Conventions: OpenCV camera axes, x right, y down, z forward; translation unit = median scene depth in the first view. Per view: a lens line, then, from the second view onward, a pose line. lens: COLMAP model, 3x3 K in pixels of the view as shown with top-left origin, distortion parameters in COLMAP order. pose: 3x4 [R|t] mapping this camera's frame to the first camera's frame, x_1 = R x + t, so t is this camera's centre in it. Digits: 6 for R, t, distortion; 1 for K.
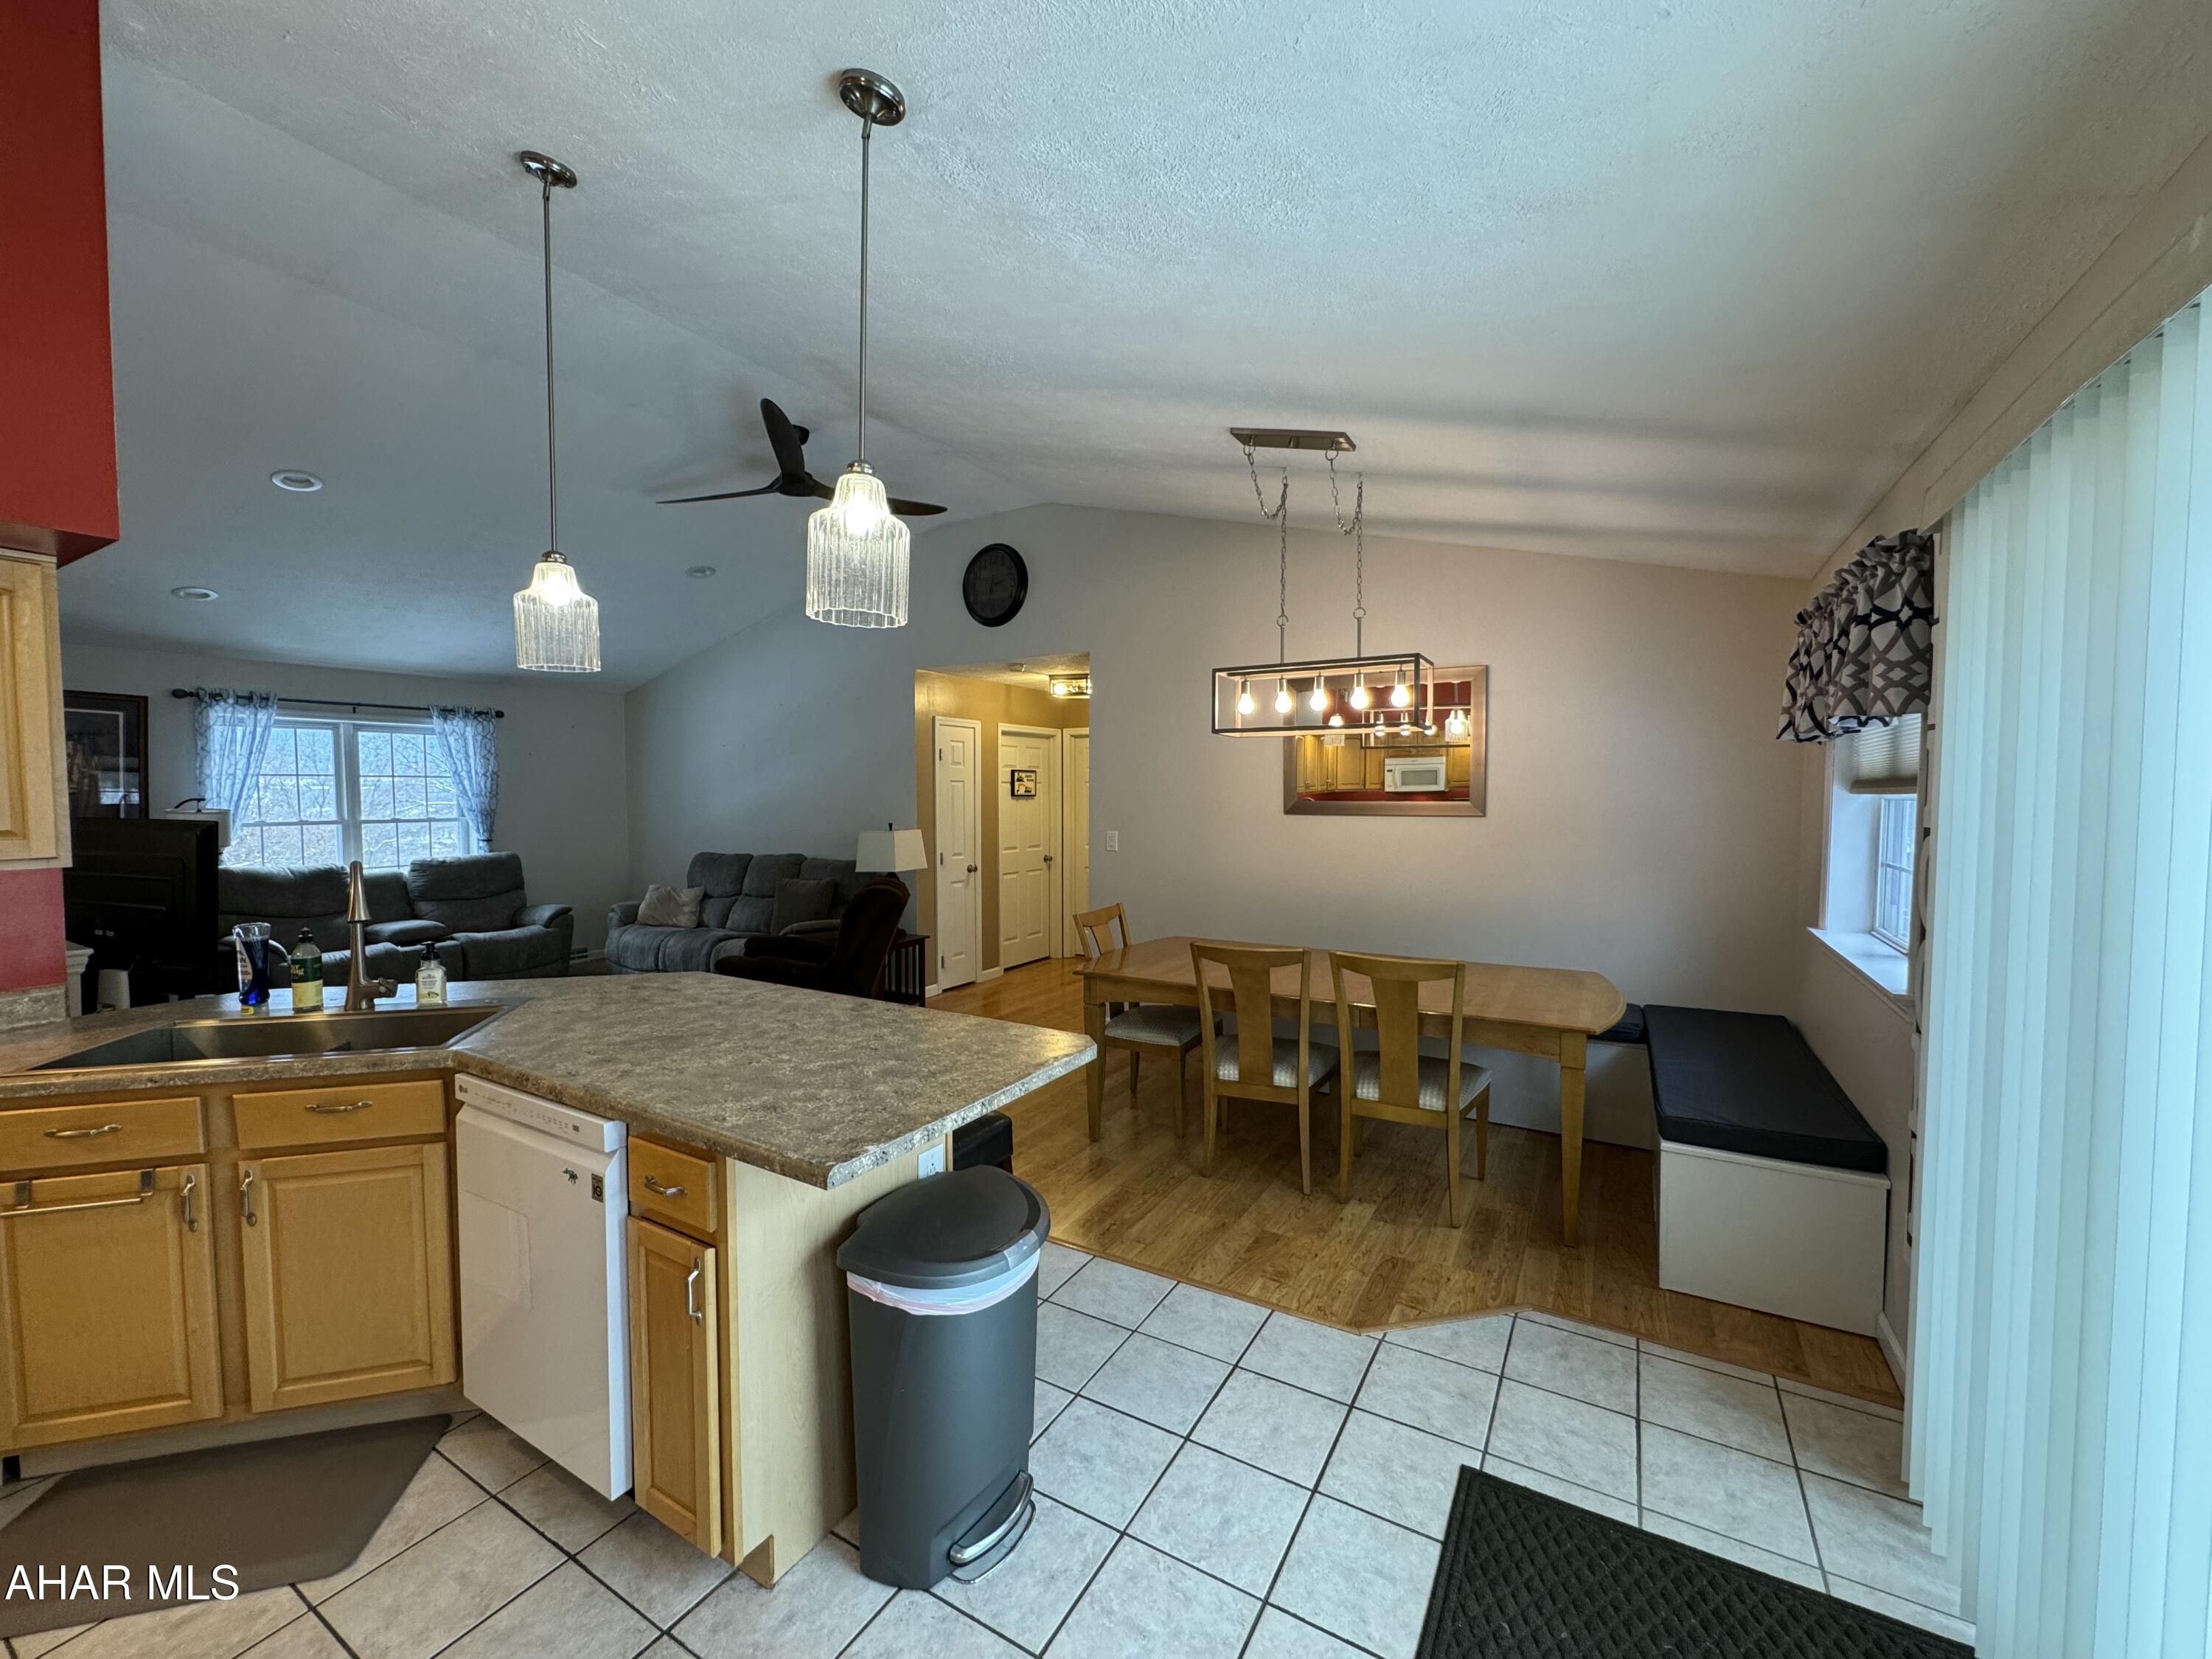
lens RADIAL K [[883.2, 0, 1103.2], [0, 883.2, 831.4], [0, 0, 1]] dist [-0.002822, 0.000151]
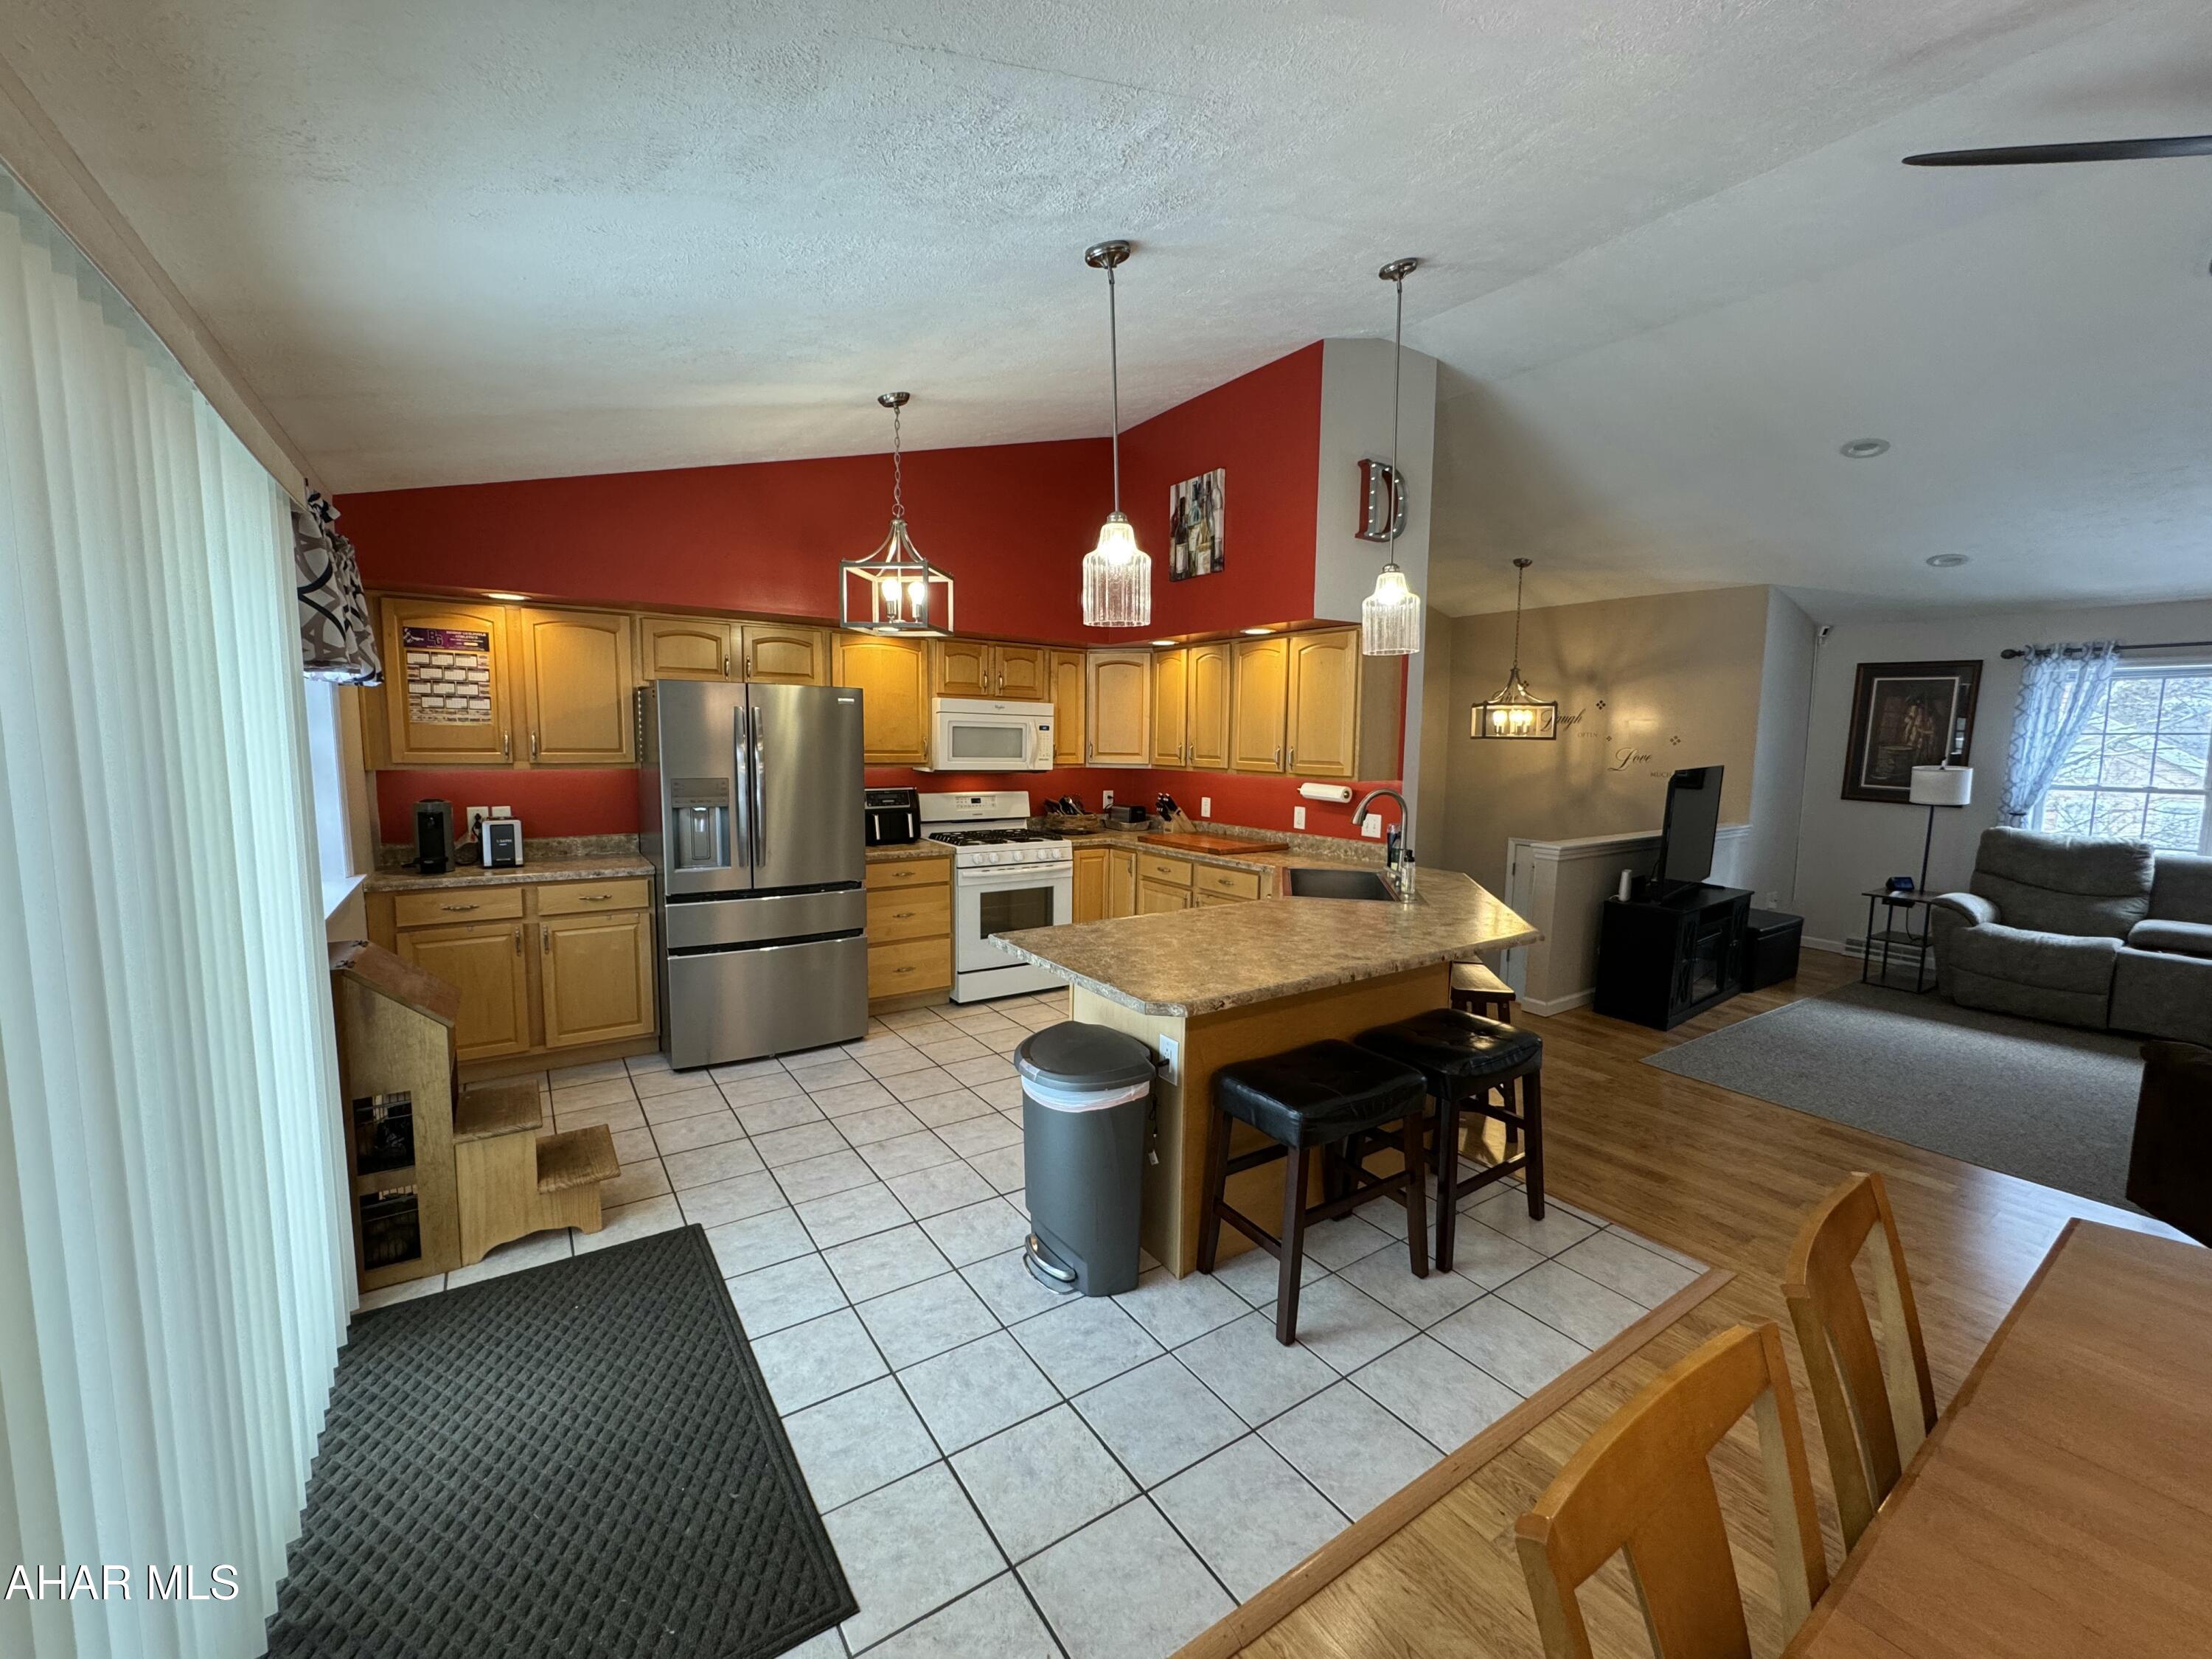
lens RADIAL K [[883.2, 0, 1106.9], [0, 883.2, 829.9], [0, 0, 1]] dist [-0.002822, 0.000151]
pose [[-0.425802, 0.091539, -0.900174, 0.485645], [-0.053861, 0.990541, 0.126206, -0.040813], [0.903212, 0.102223, -0.416844, 0.740261]]
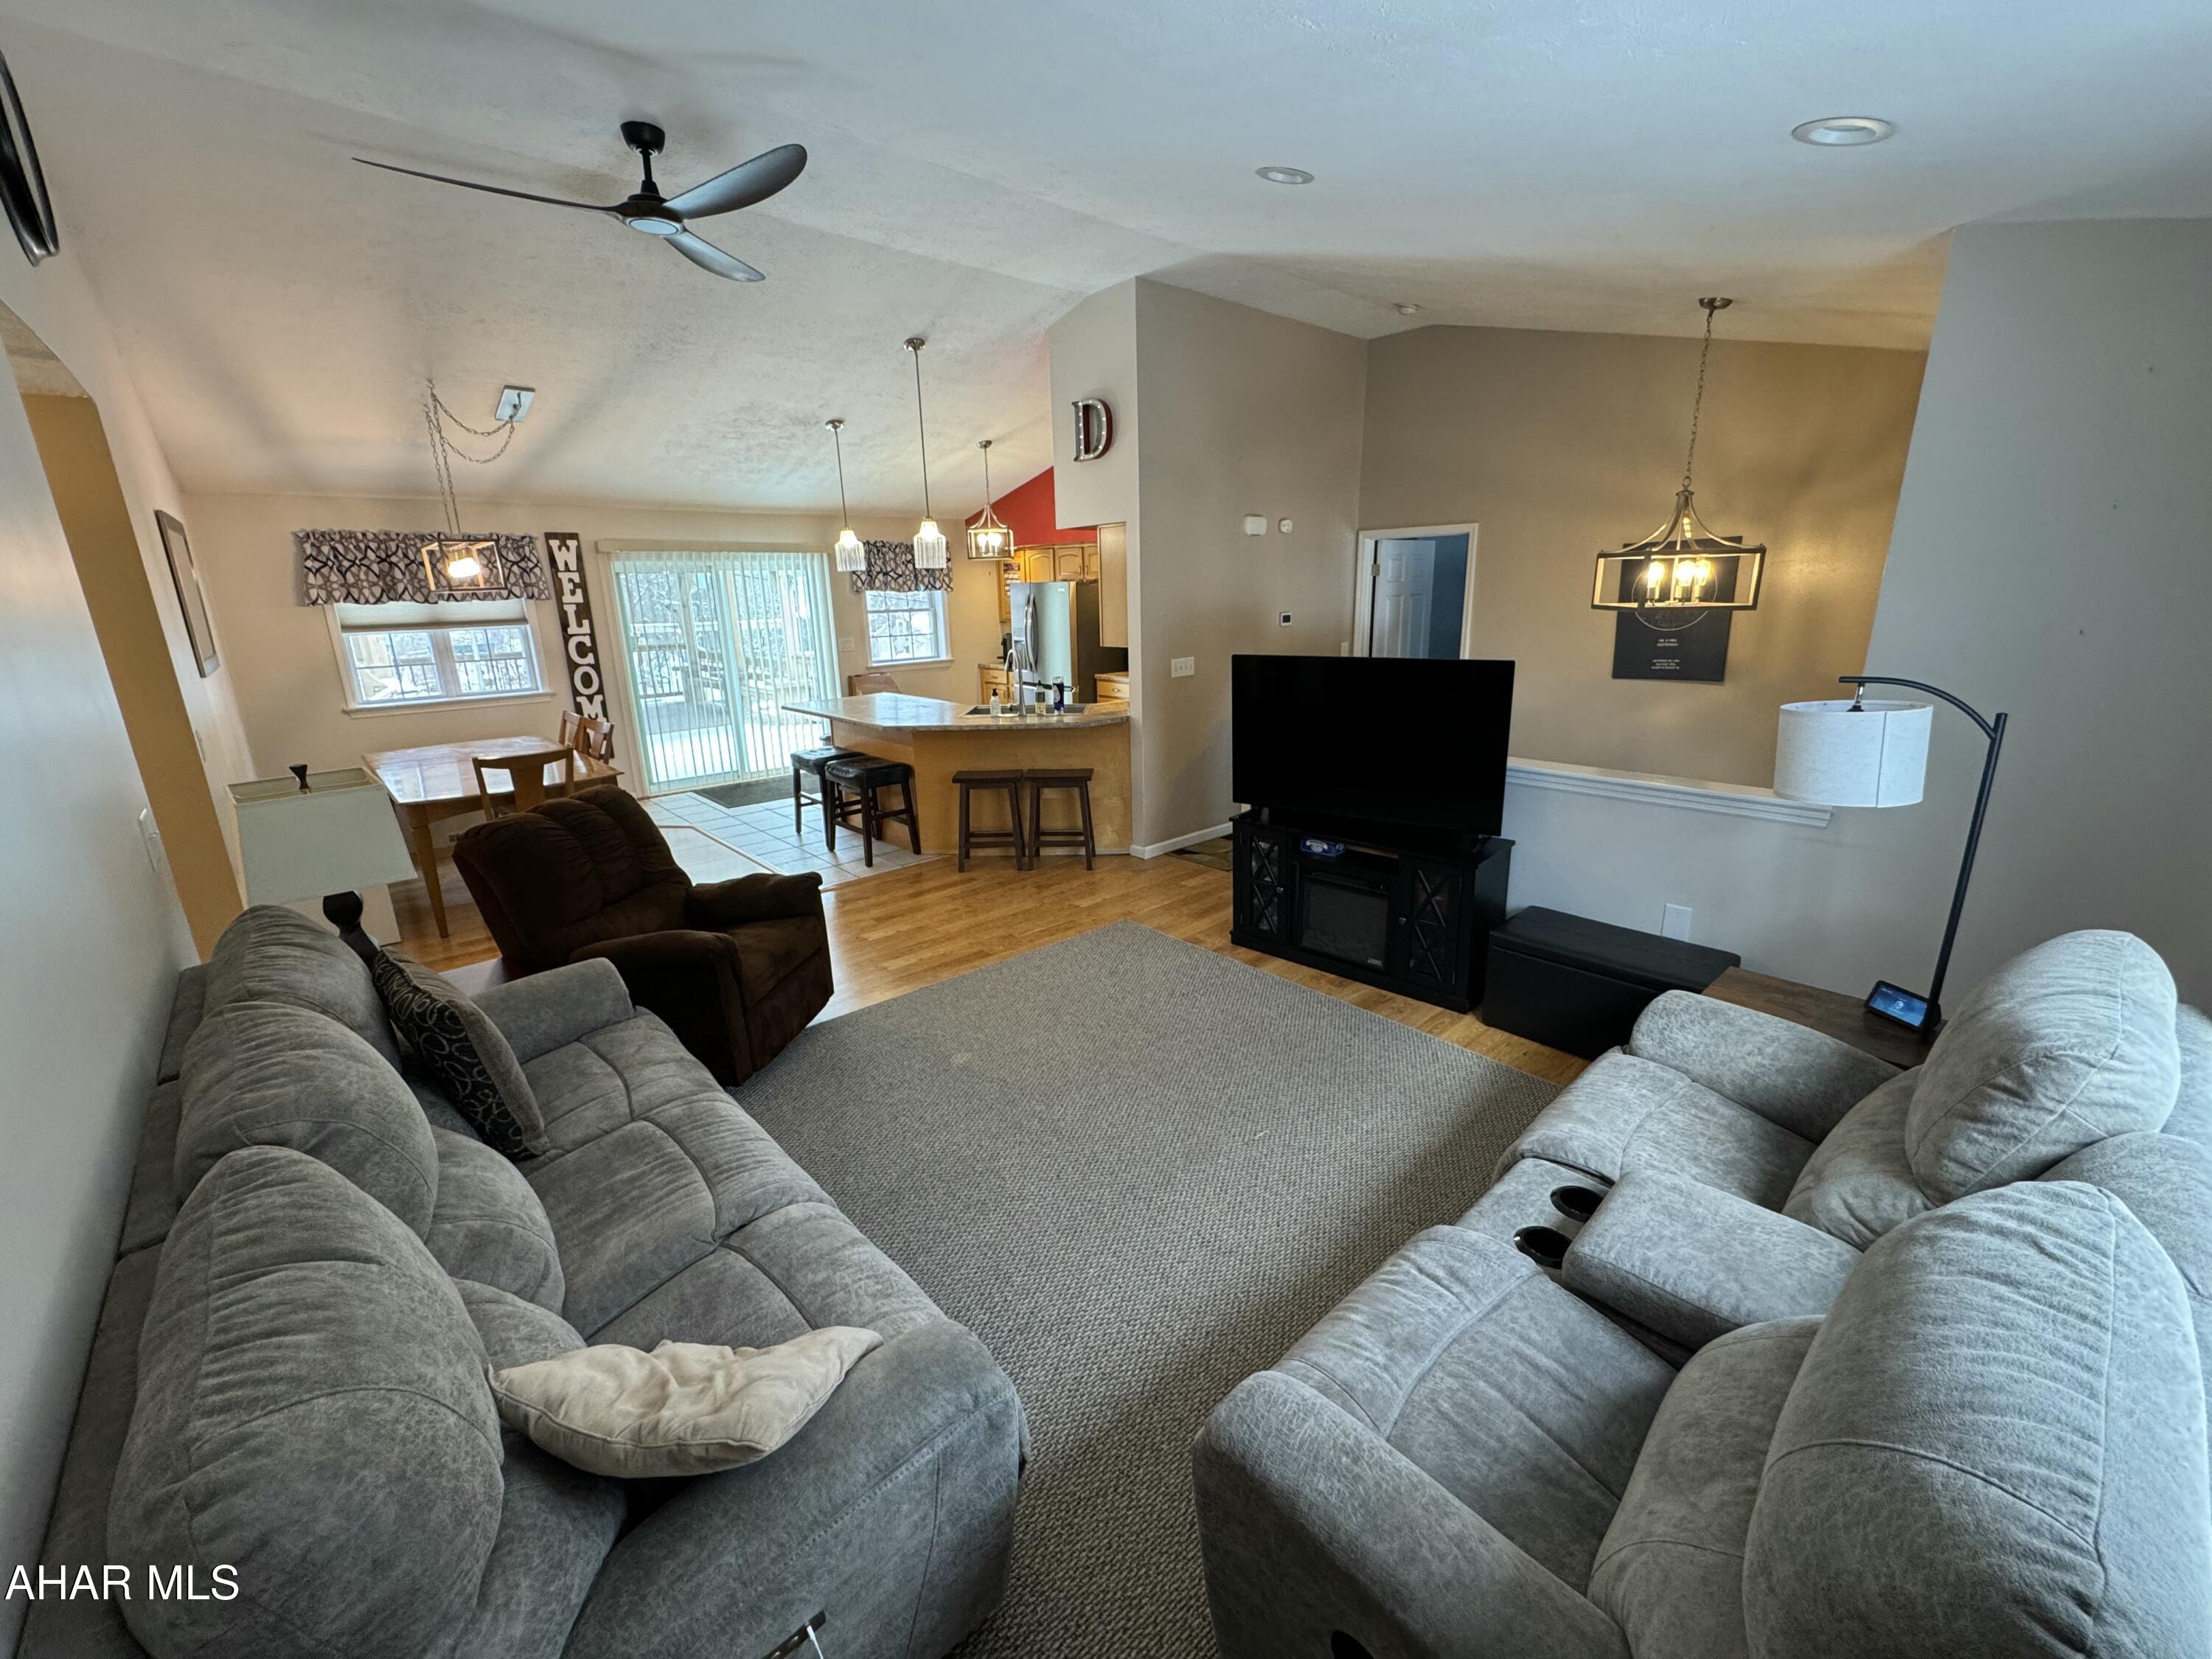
lens RADIAL K [[883.2, 0, 1106.3], [0, 883.2, 831.3], [0, 0, 1]] dist [-0.002822, 0.000151]
pose [[-0.956511, -0.057286, 0.286014, -1.118783], [0.036296, 0.949531, 0.311567, -0.148024], [-0.289428, 0.308398, -0.906158, 2.013825]]
